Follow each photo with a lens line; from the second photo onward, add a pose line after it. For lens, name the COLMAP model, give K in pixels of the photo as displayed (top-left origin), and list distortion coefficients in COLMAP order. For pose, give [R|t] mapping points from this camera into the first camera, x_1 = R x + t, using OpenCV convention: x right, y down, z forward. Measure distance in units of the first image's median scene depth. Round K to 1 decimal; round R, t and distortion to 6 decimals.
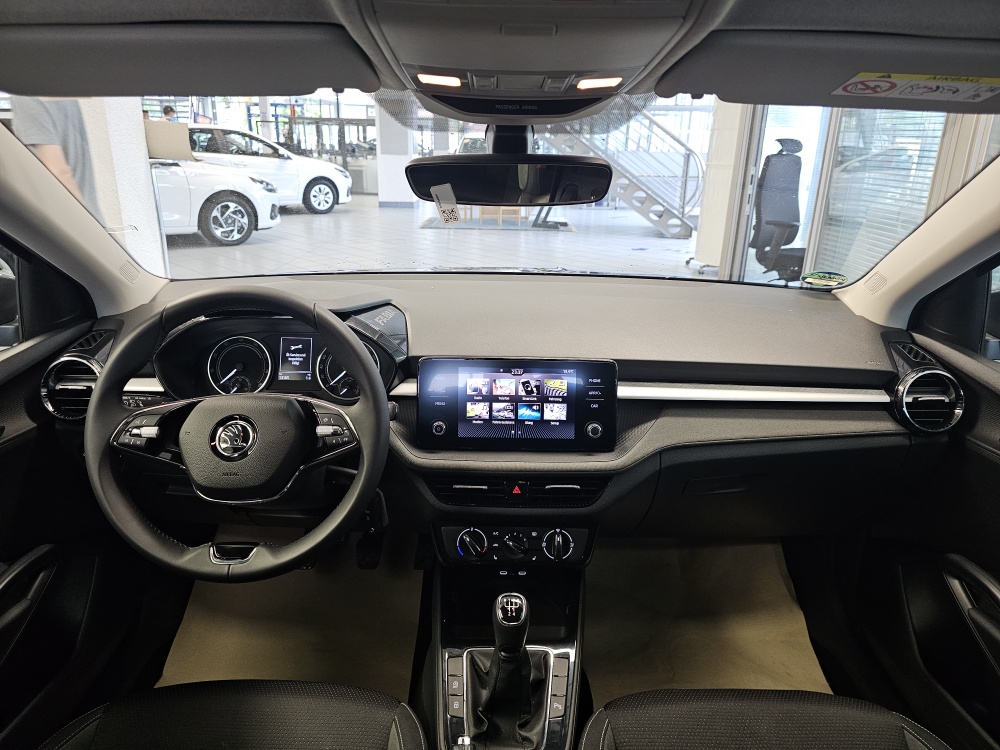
lens RADIAL K [[677.9, 0, 494.9], [0, 677.9, 364.5], [0, 0, 1]] dist [0.061428, -0.055525]
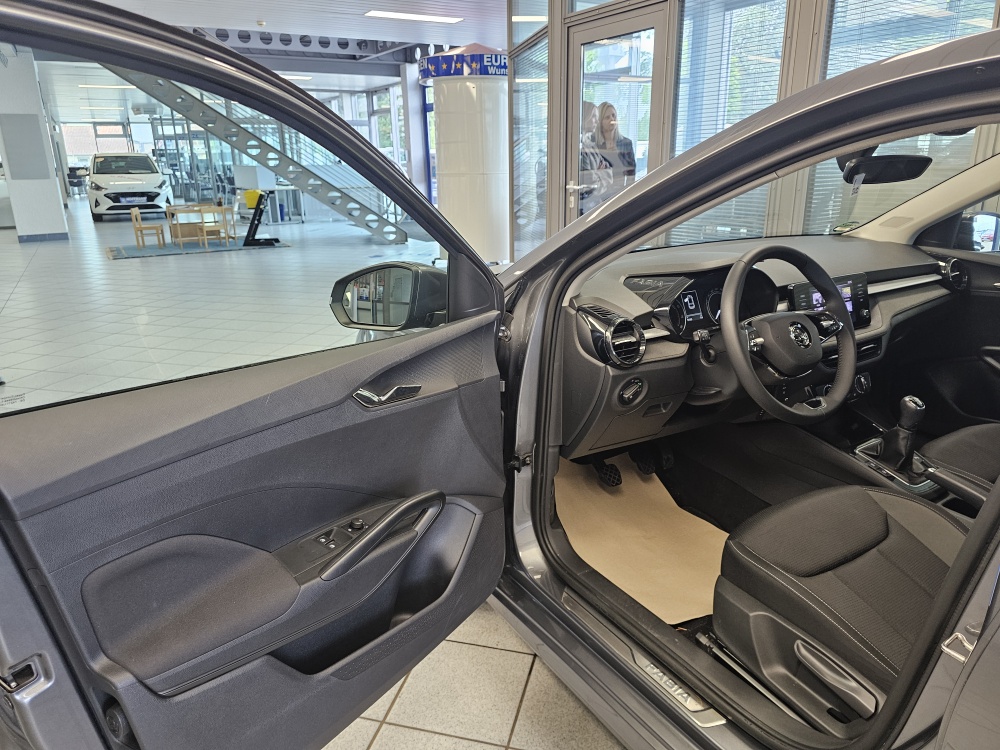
lens RADIAL K [[677.9, 0, 497.2], [0, 677.9, 368.7], [0, 0, 1]] dist [0.061428, -0.055525]
pose [[0.850814, -0.187524, 0.490866, -0.143725], [0.193268, 0.980349, 0.039530, -0.001542], [-0.488633, 0.061236, 0.870338, -0.005865]]
